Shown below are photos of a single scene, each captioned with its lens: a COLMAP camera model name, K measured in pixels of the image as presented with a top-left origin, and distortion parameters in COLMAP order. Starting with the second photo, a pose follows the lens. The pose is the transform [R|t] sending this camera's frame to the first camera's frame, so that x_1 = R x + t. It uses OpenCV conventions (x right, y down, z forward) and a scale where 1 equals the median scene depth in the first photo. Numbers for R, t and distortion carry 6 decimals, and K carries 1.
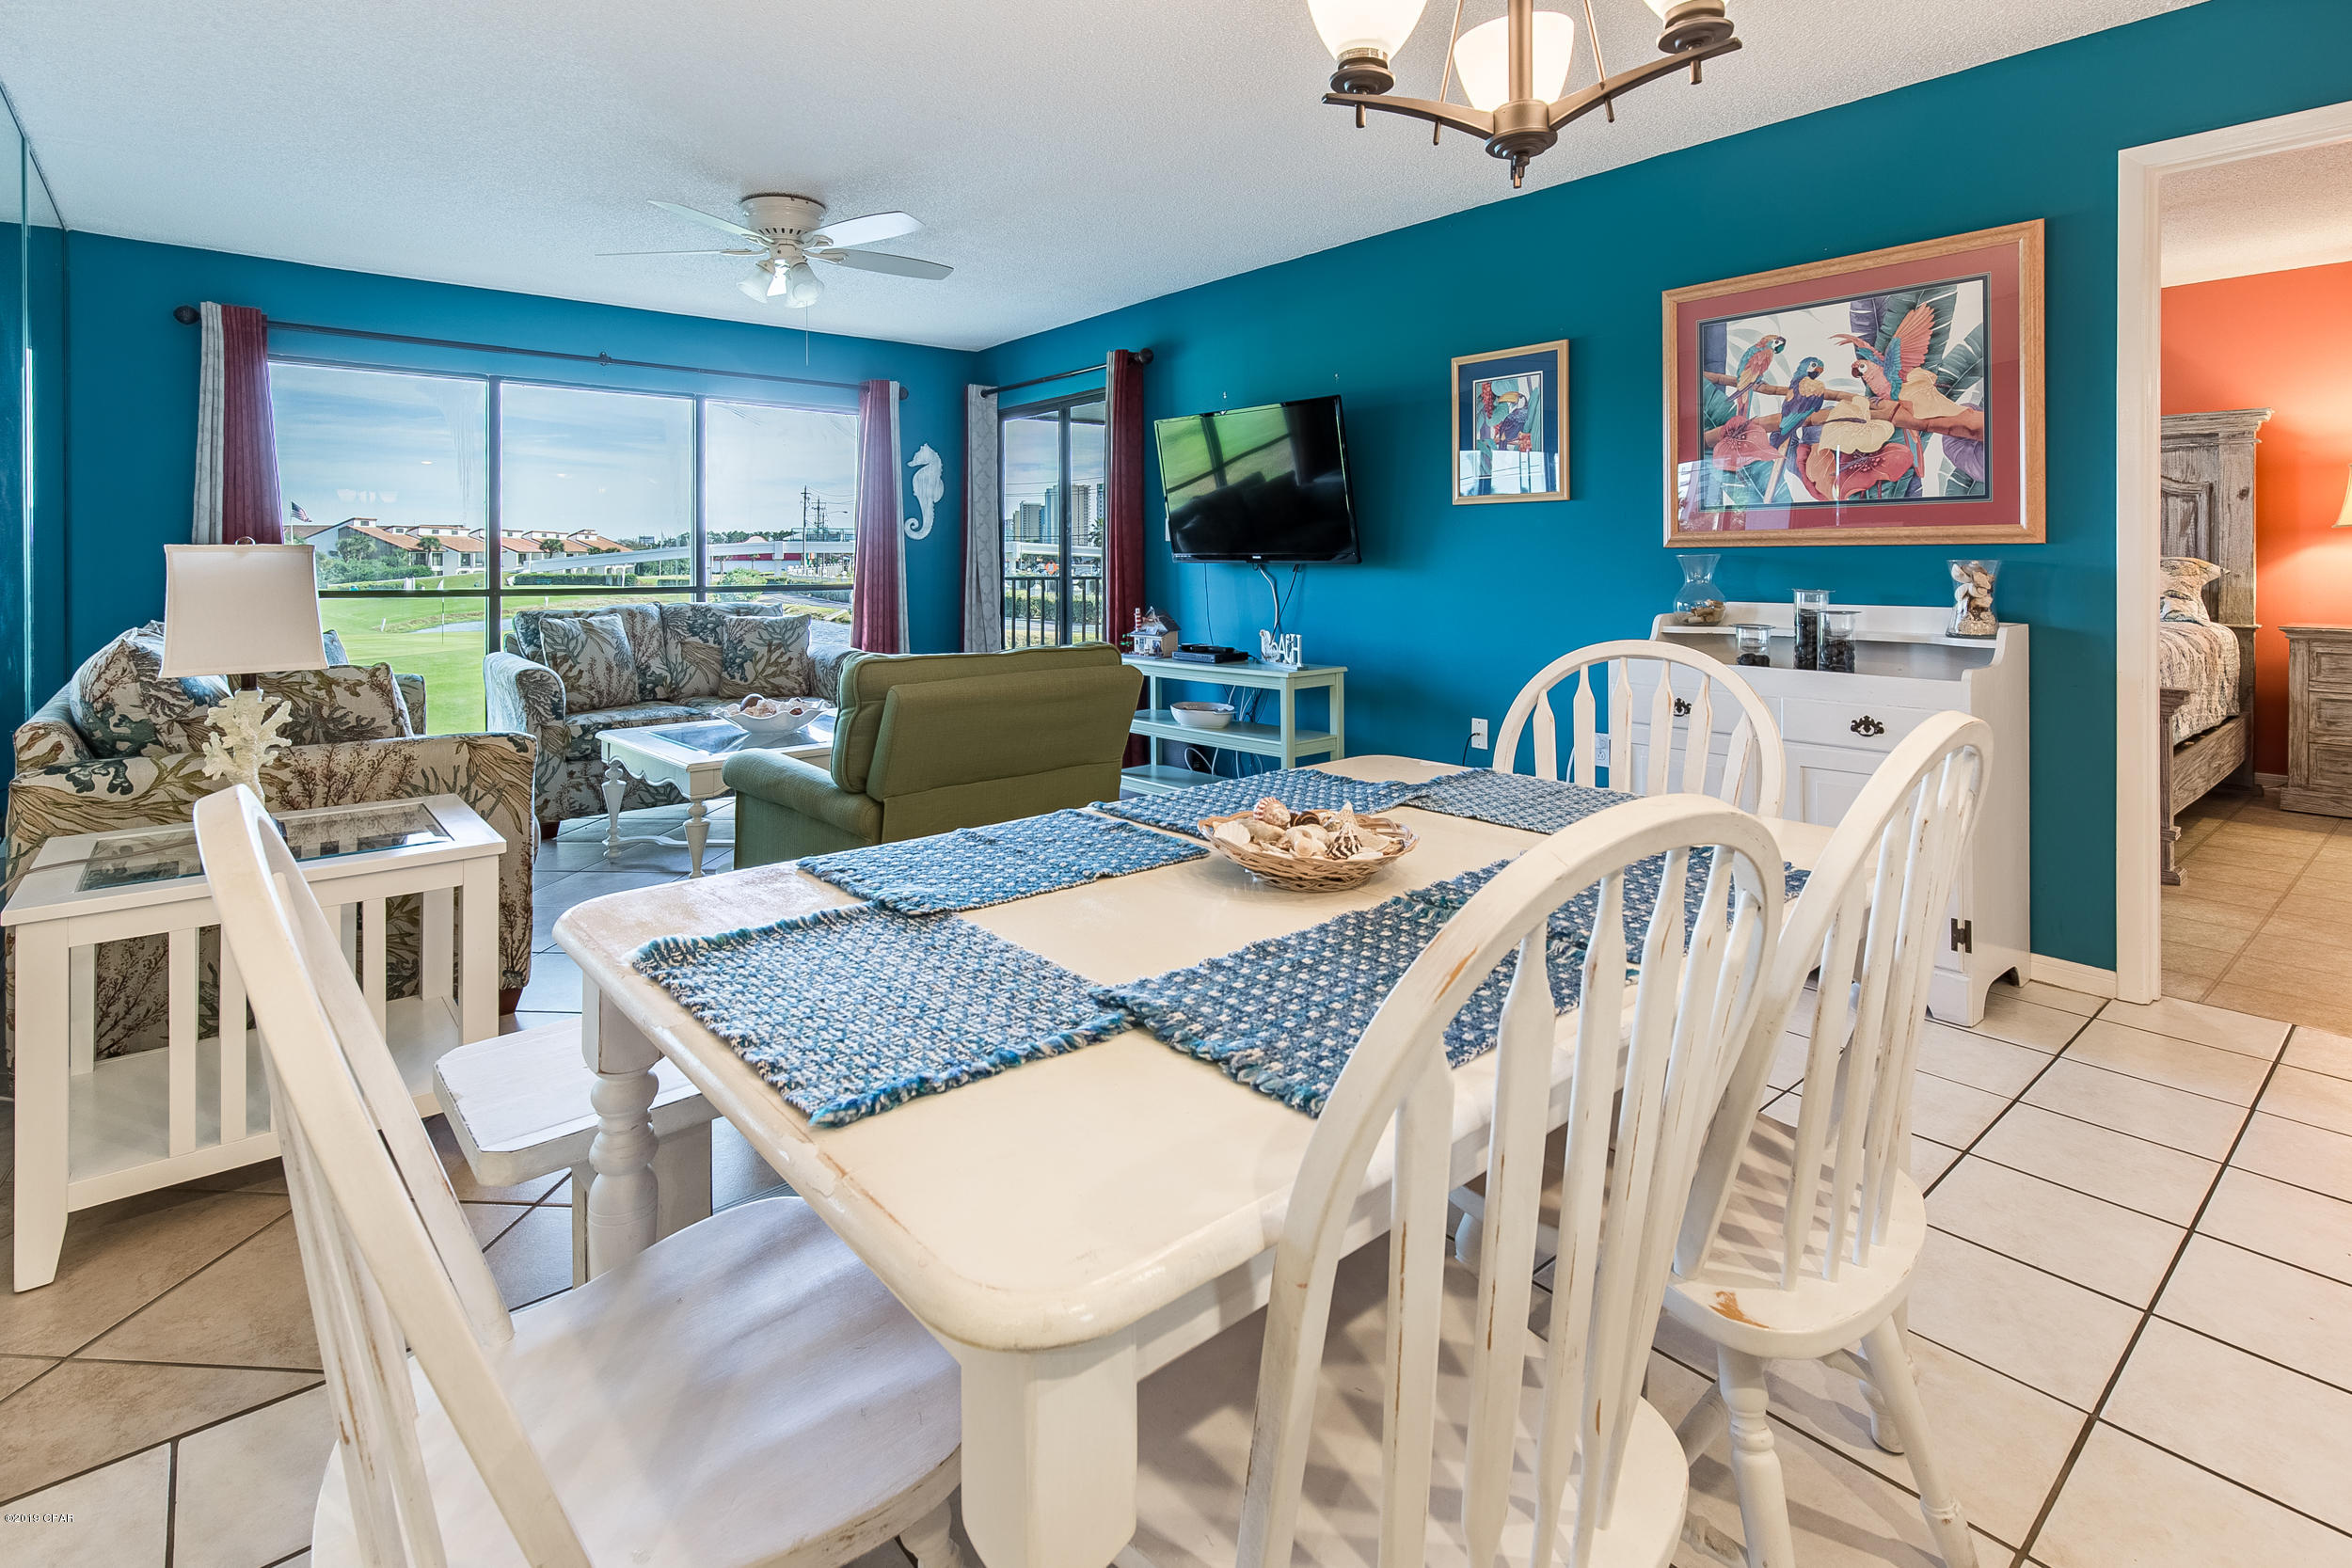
lens RADIAL K [[1127.9, 0, 1159.1], [0, 1127.9, 553.0], [0, 0, 1]] dist [-0.004534, -0.000183]
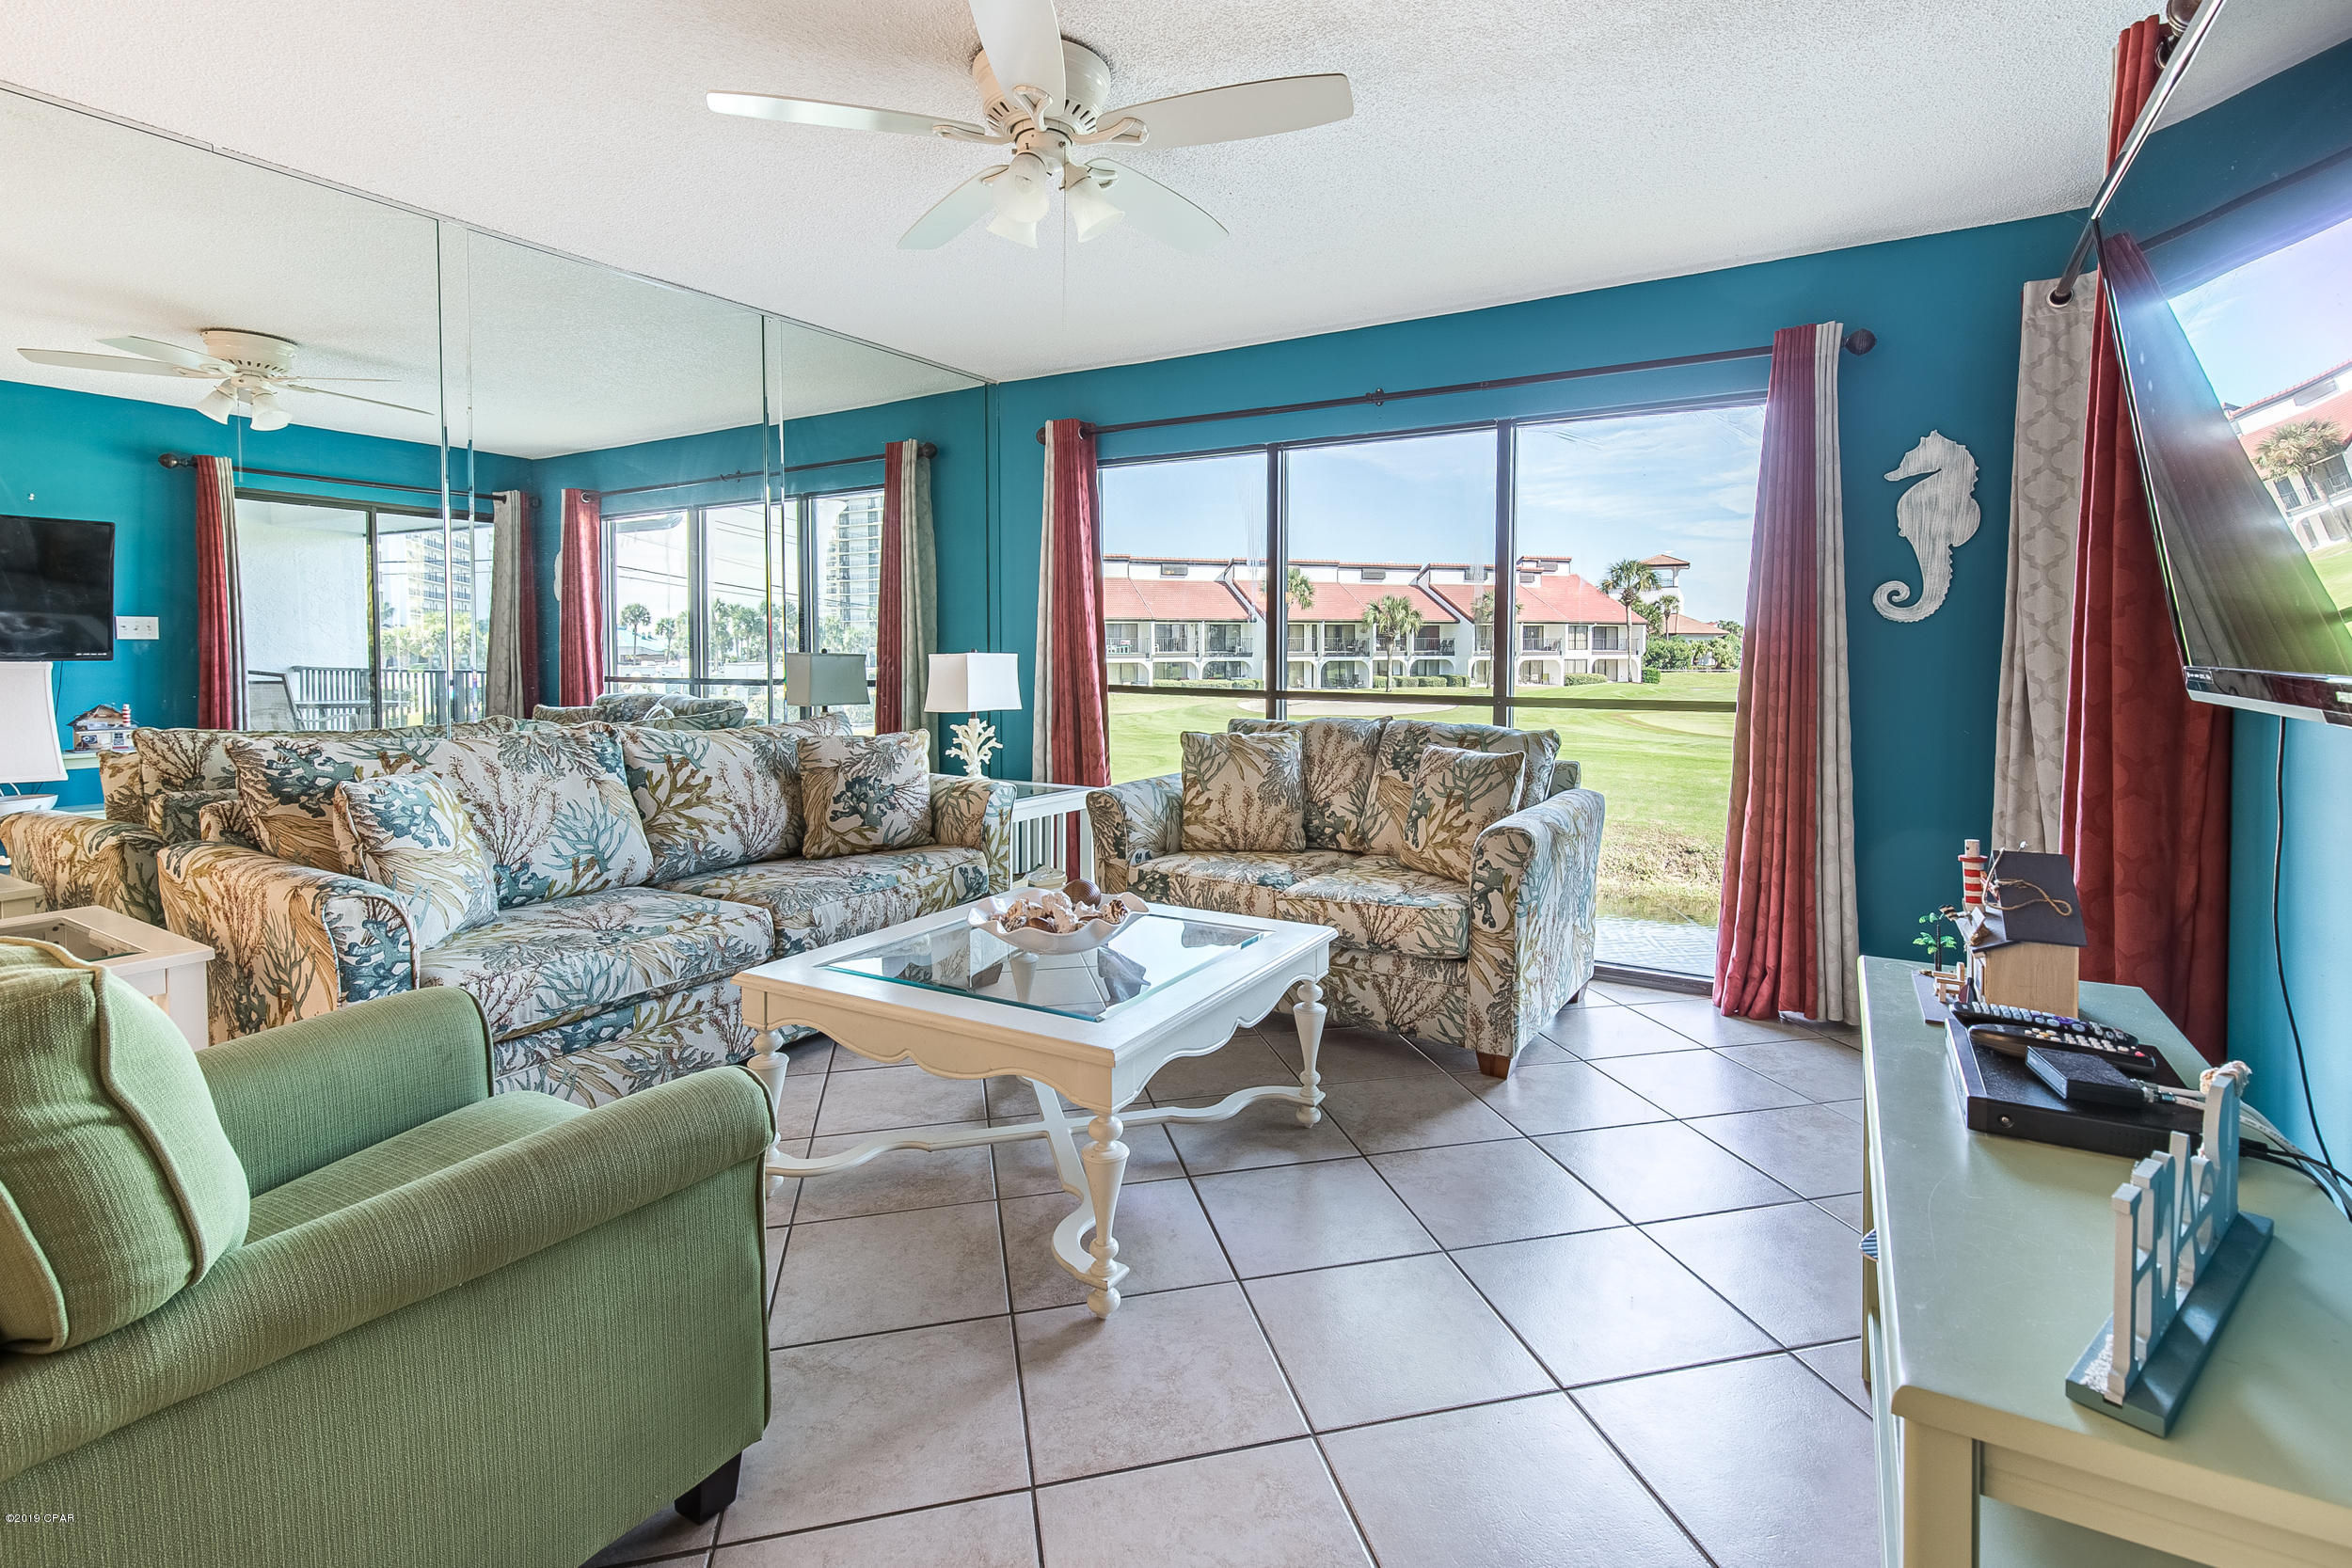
lens RADIAL K [[1090.6, 0, 1231.0], [0, 1090.6, 664.5], [0, 0, 1]] dist [0.005545, -0.000490]
pose [[0.325100, 0.019396, -0.945481, 0.197684], [0.004620, 0.999745, 0.022098, -0.006866], [0.945669, -0.011552, 0.324927, 0.702343]]
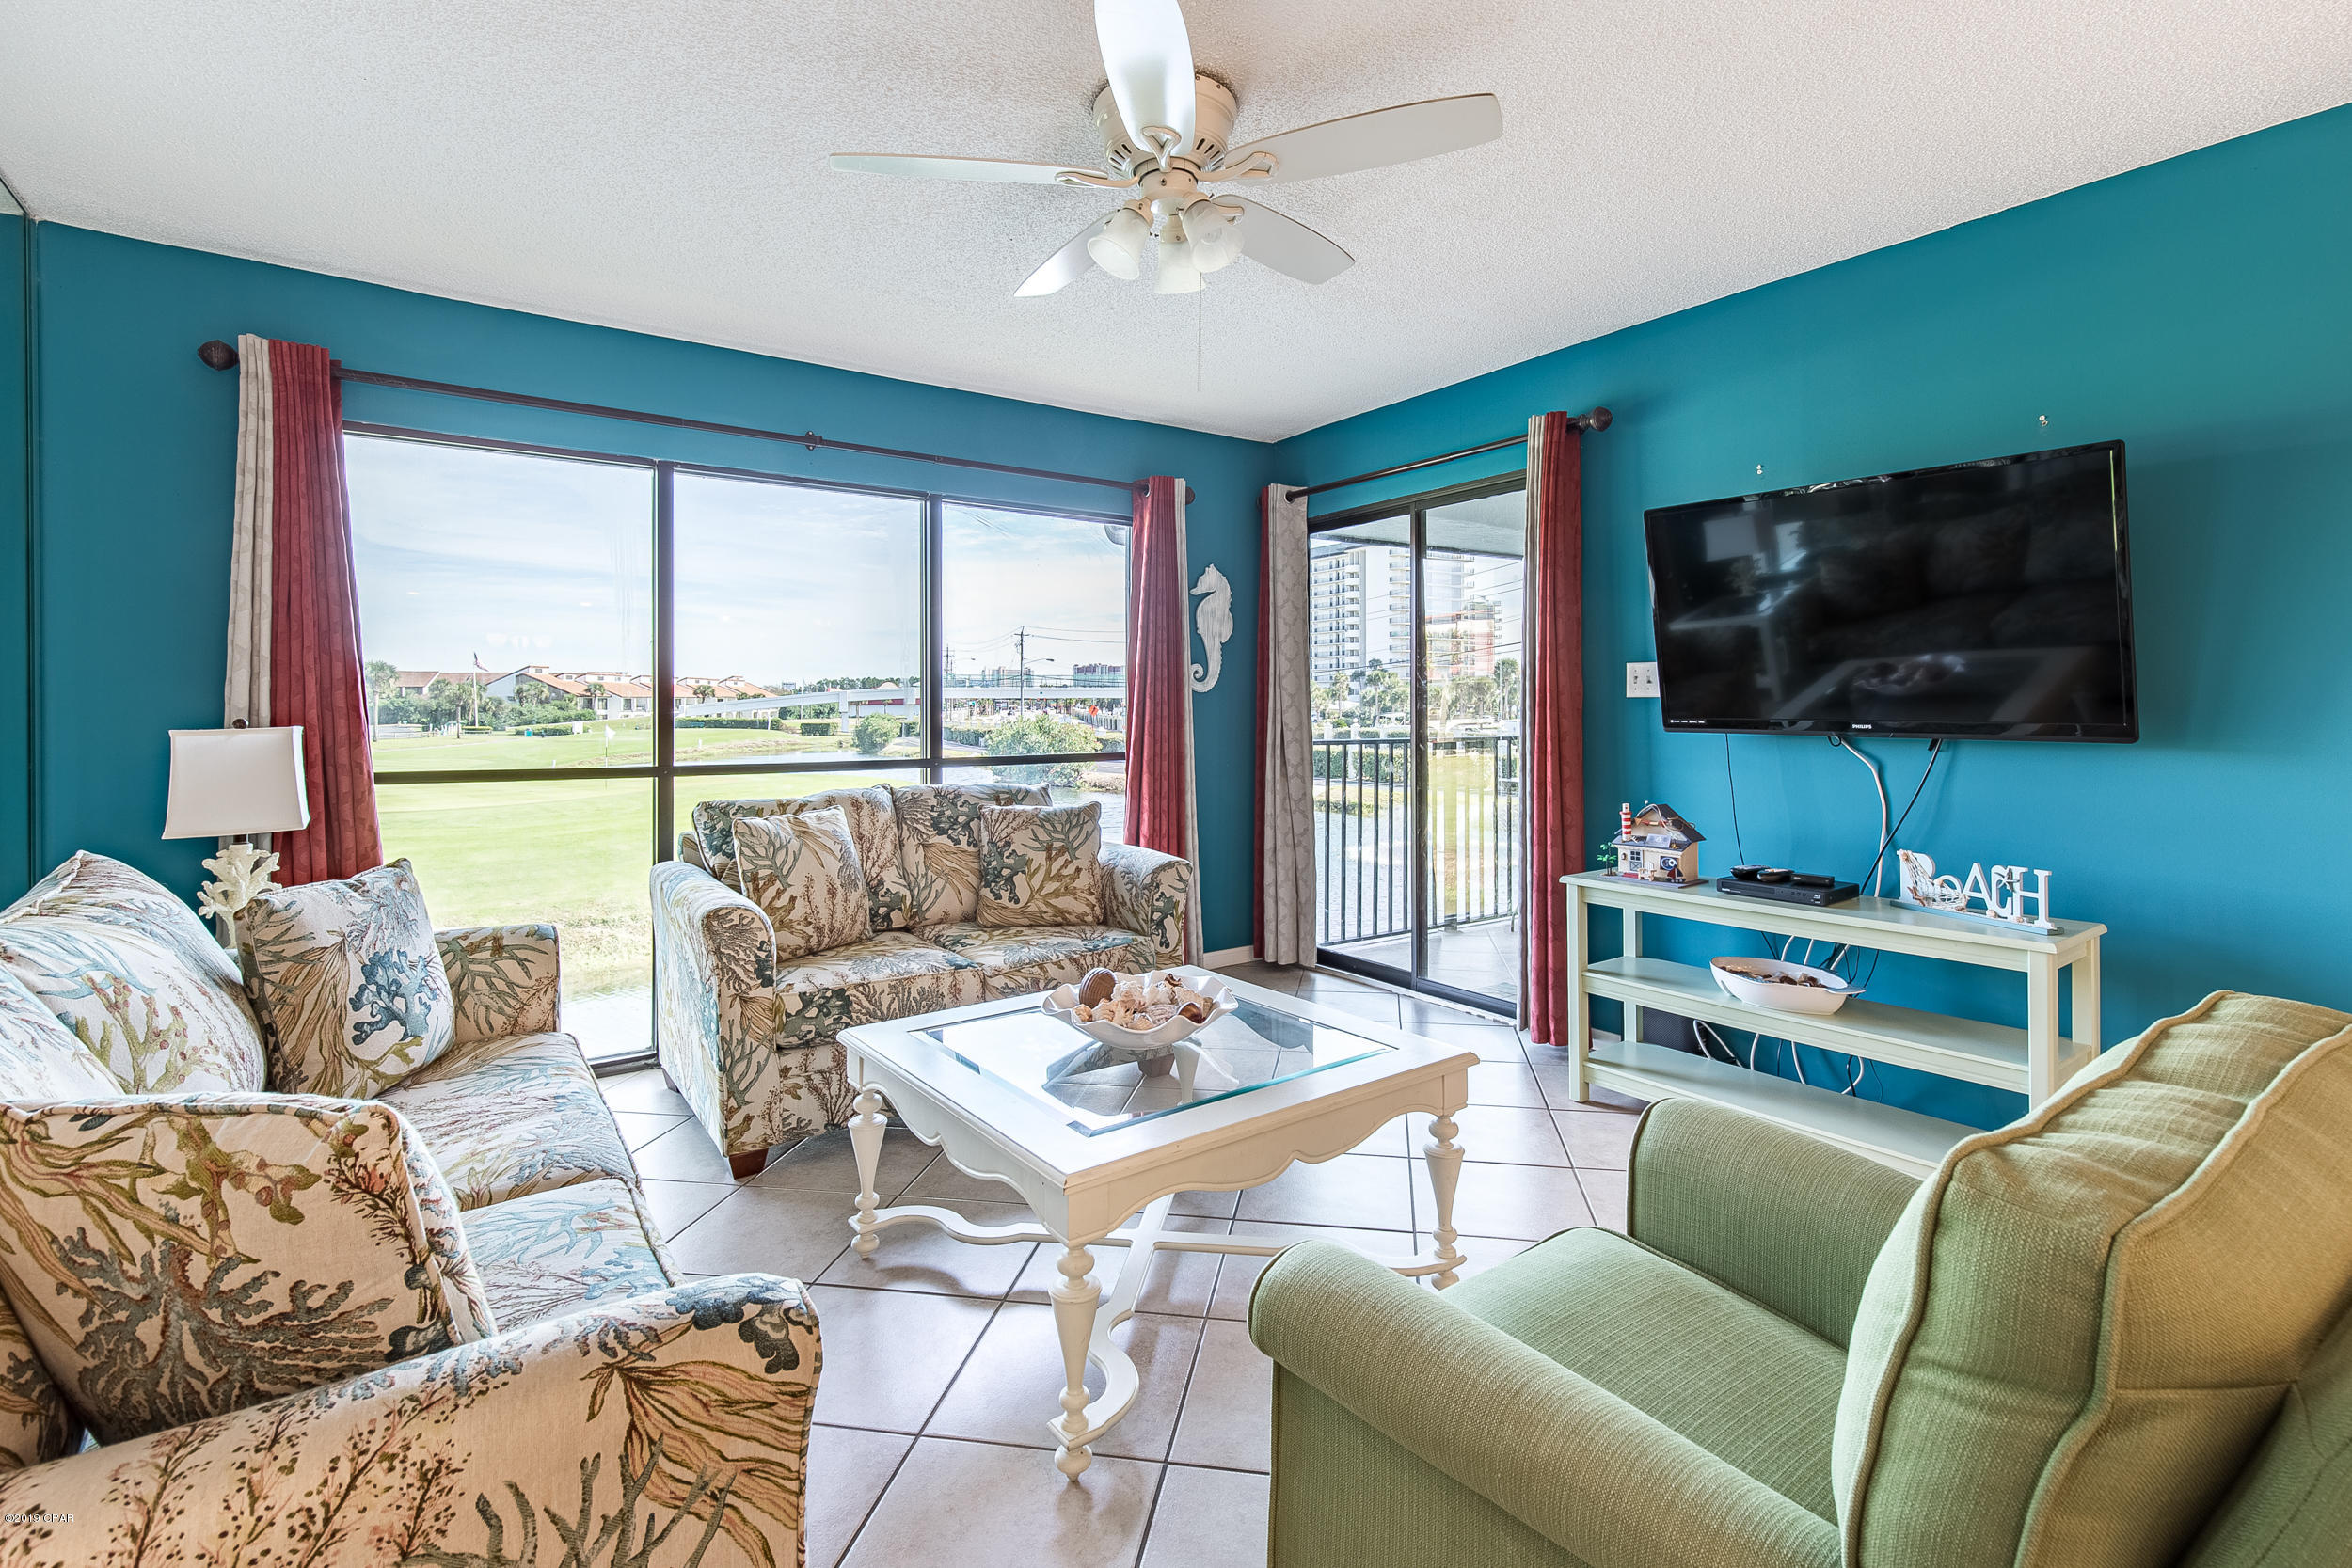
lens RADIAL K [[1090.6, 0, 1165.4], [0, 1090.6, 699.7], [0, 0, 1]] dist [0.005545, -0.000490]
pose [[0.995547, 0.000916, -0.094265, -0.217885], [-0.000792, 0.999999, 0.001353, -0.010442], [0.094266, -0.001273, 0.995546, 0.355831]]
